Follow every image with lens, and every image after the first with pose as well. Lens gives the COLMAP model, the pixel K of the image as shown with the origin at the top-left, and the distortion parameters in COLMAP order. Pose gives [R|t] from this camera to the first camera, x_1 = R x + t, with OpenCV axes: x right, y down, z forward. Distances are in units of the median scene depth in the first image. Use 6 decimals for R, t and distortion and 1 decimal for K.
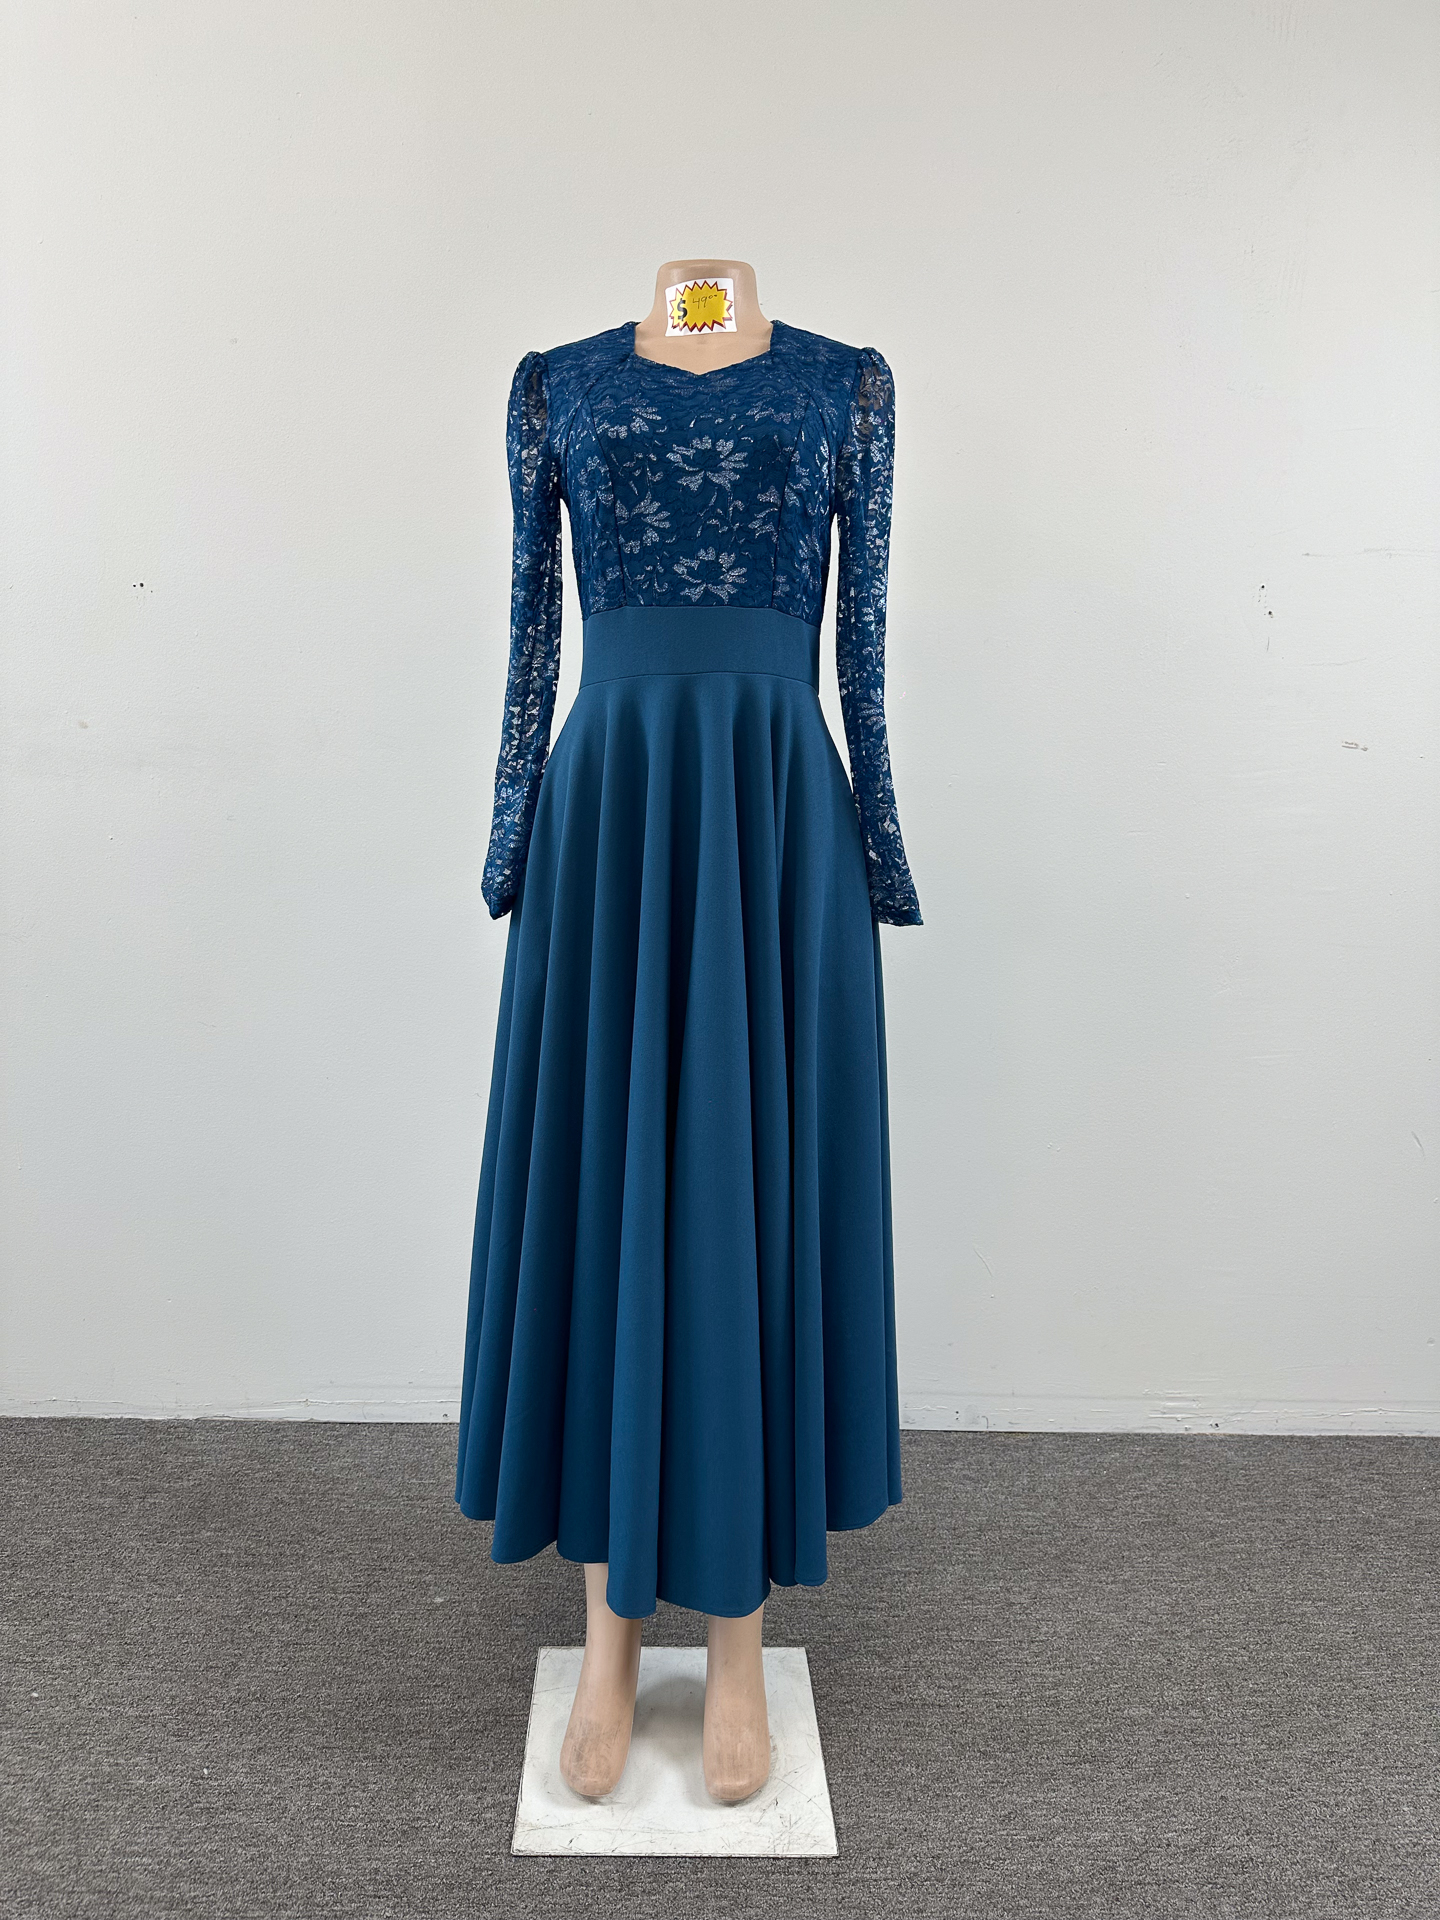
lens RADIAL K [[1389.5, 0, 717.2], [0, 1389.5, 965.2], [0, 0, 1]] dist [0.002658, -0.015214]
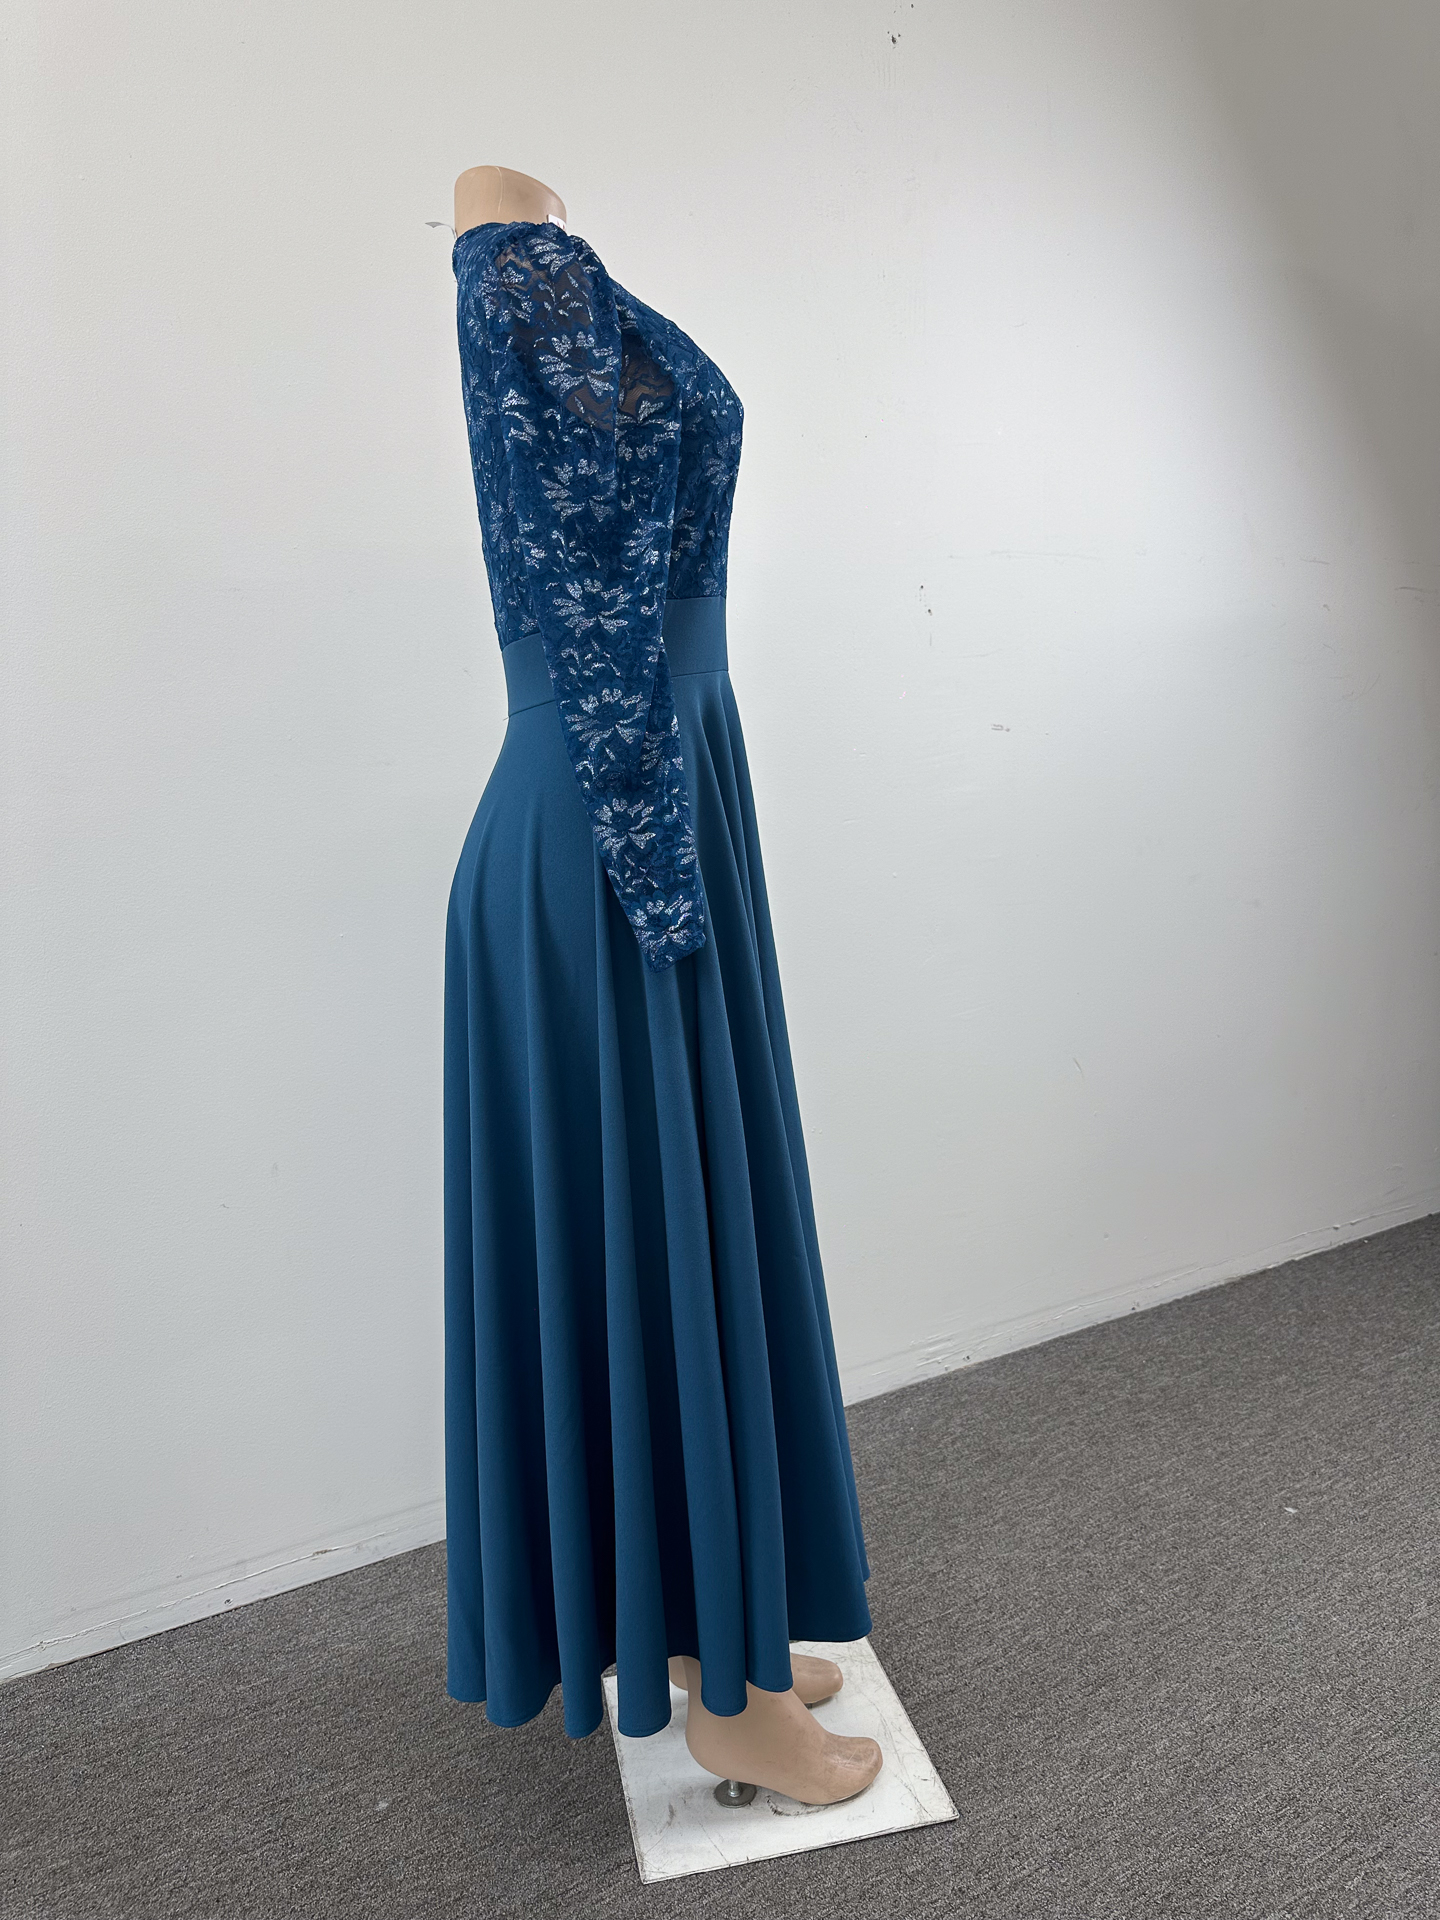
lens RADIAL K [[1389.5, 0, 737.3], [0, 1389.5, 958.5], [0, 0, 1]] dist [0.002658, -0.015214]
pose [[0.872473, -0.136190, 0.469301, -0.291243], [0.147803, 0.988941, 0.012209, -0.017517], [-0.465773, 0.058712, 0.882954, 0.125682]]
